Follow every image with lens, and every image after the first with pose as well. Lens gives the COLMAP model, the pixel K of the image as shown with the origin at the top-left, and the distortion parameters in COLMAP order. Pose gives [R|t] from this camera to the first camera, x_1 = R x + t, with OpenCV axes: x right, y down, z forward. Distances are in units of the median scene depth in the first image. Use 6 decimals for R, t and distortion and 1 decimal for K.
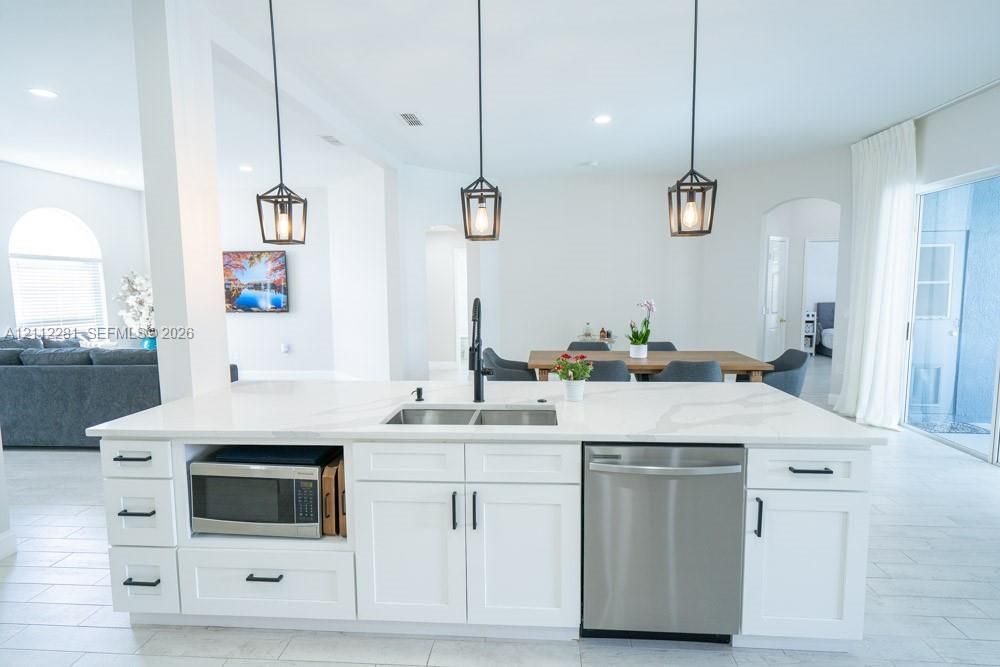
lens RADIAL K [[520.7, 0, 500.0], [0, 520.7, 333.5], [0, 0, 1]] dist [0.000890, 0.000163]
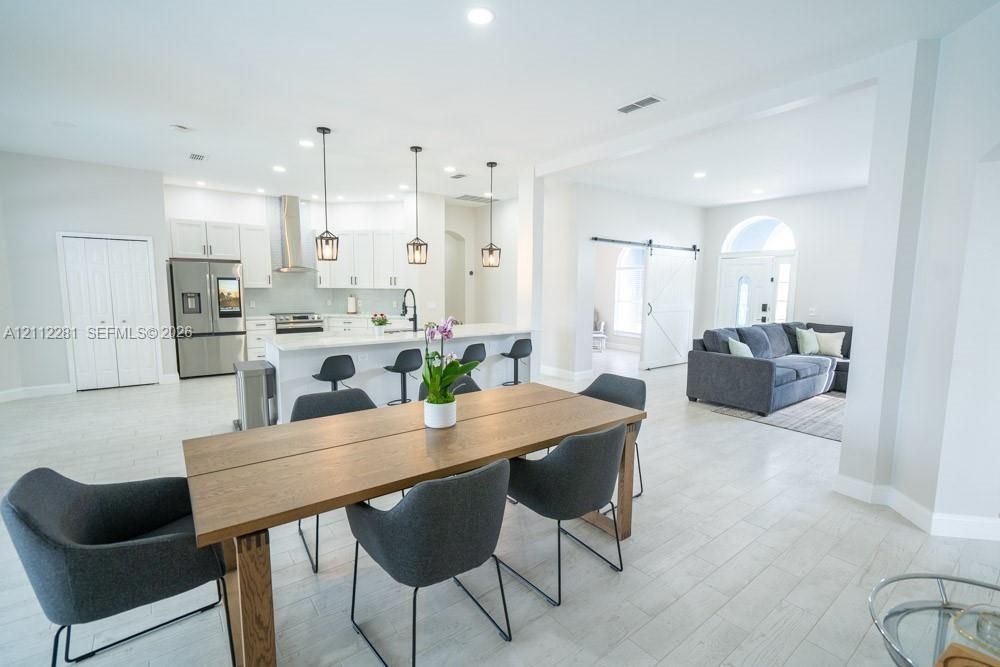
lens RADIAL K [[449.7, 0, 500.0], [0, 449.7, 333.5], [0, 0, 1]] dist [-0.000857, -0.000028]
pose [[-0.751926, 0.071471, -0.655362, 0.366141], [-0.066452, 0.980826, 0.183208, -0.093338], [0.655890, 0.181309, -0.732759, 0.970276]]
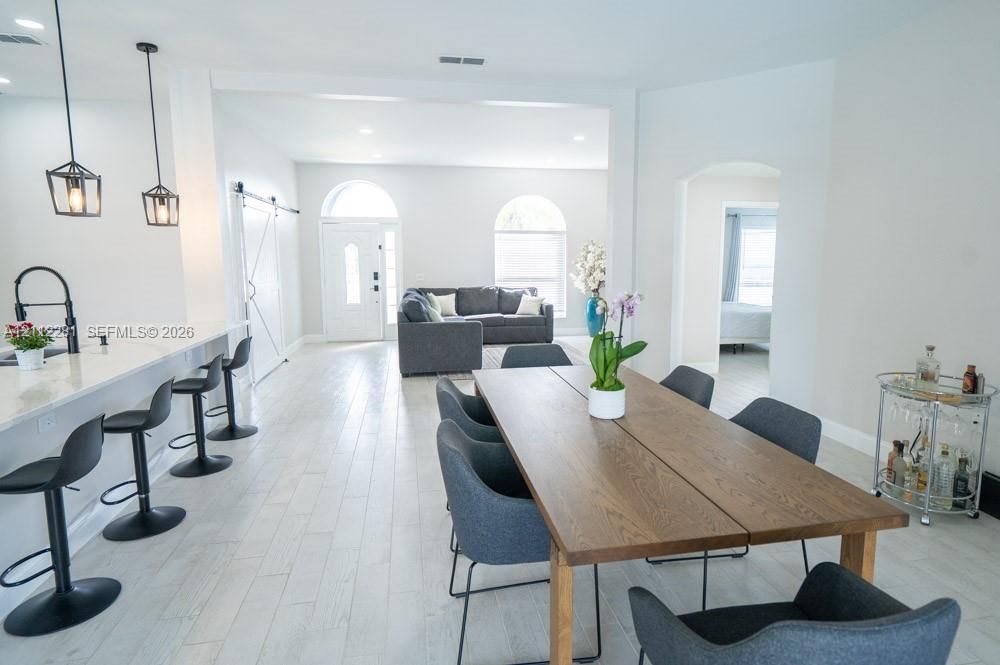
lens RADIAL K [[544.2, 0, 521.9], [0, 544.2, 317.5], [0, 0, 1]] dist [0.000443, -0.000200]
pose [[0.269139, 0.117746, -0.955877, 0.495760], [-0.090051, 0.991227, 0.096745, -0.056139], [0.958882, 0.060040, 0.277381, 0.564242]]
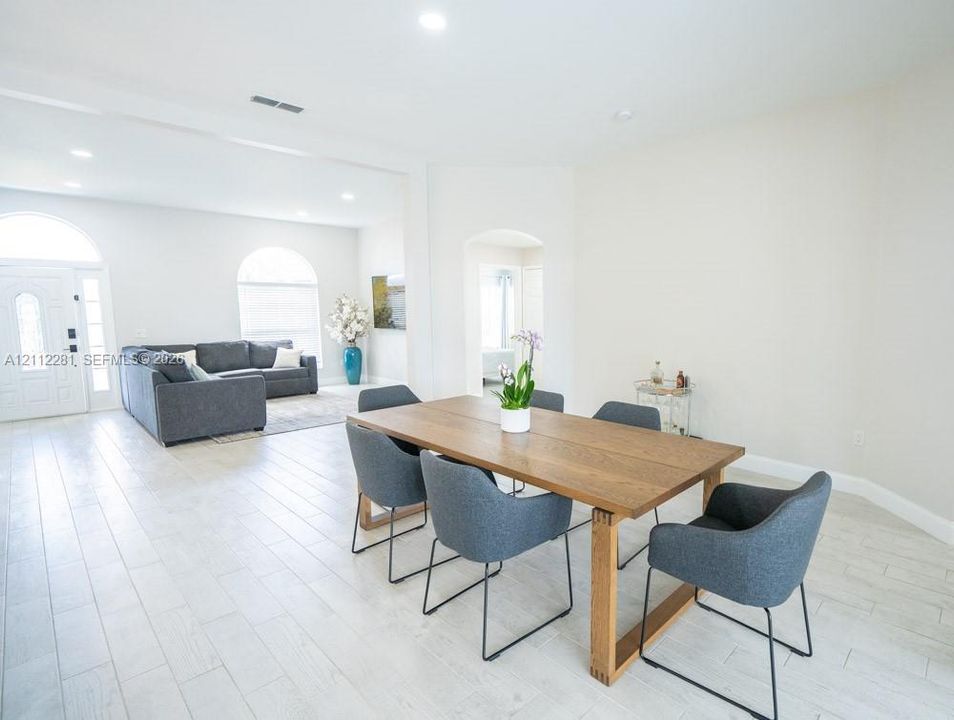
lens RADIAL K [[484.4, 0, 537.4], [0, 484.4, 361.0], [0, 0, 1]] dist [0.002769, 0.000248]
pose [[0.773471, 0.072372, -0.629686, 0.436117], [-0.059937, 0.997360, 0.041006, -0.036851], [0.630991, 0.006025, 0.775767, 0.427506]]
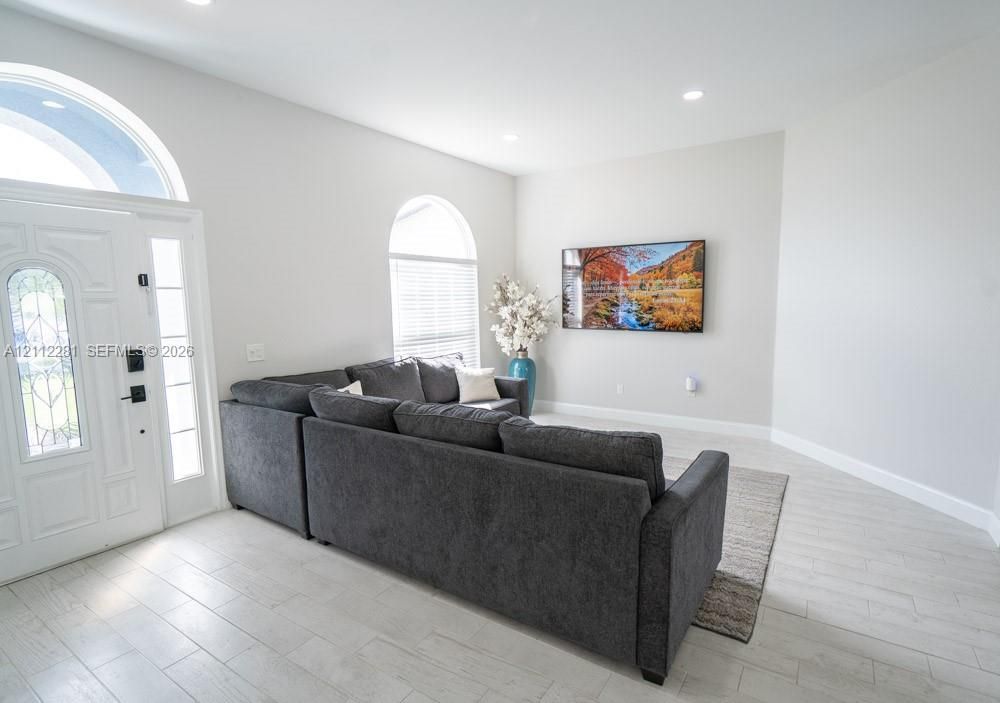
lens RADIAL K [[489.2, 0, 524.5], [0, 489.2, 351.3], [0, 0, 1]] dist [-0.001583, 0.000274]
pose [[0.880339, 0.051989, -0.471486, -0.346306], [-0.040145, 0.998575, 0.035153, -0.033531], [0.472642, -0.012018, 0.881172, 0.377999]]
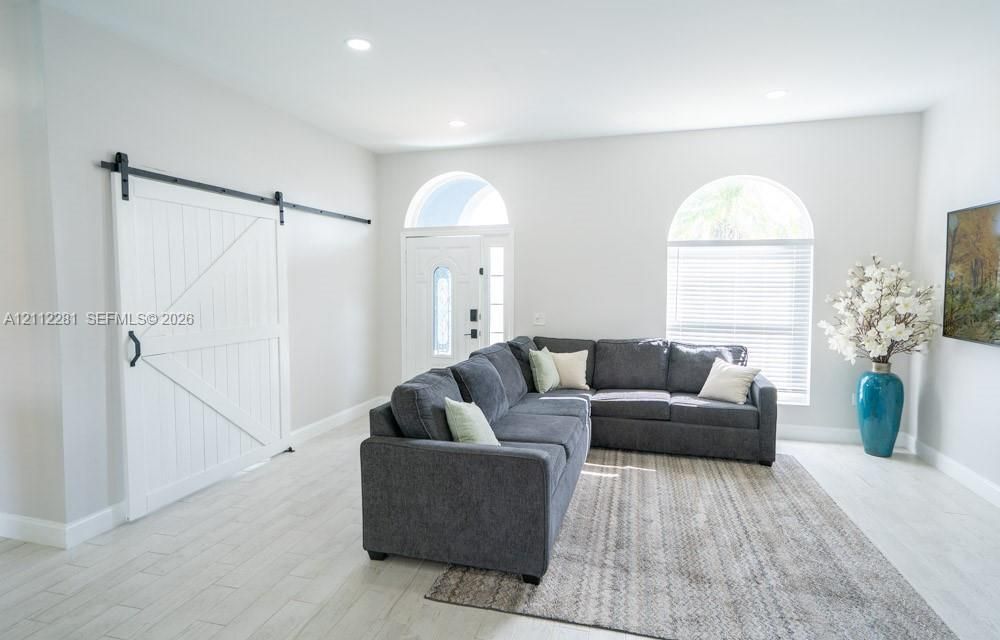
lens RADIAL K [[524.4, 0, 503.9], [0, 524.4, 308.0], [0, 0, 1]] dist [-0.000468, -0.000145]
pose [[-0.192668, 0.058366, -0.979527, -0.049788], [-0.092121, 0.992745, 0.077273, -0.075347], [0.976930, 0.105123, -0.185894, 0.776833]]
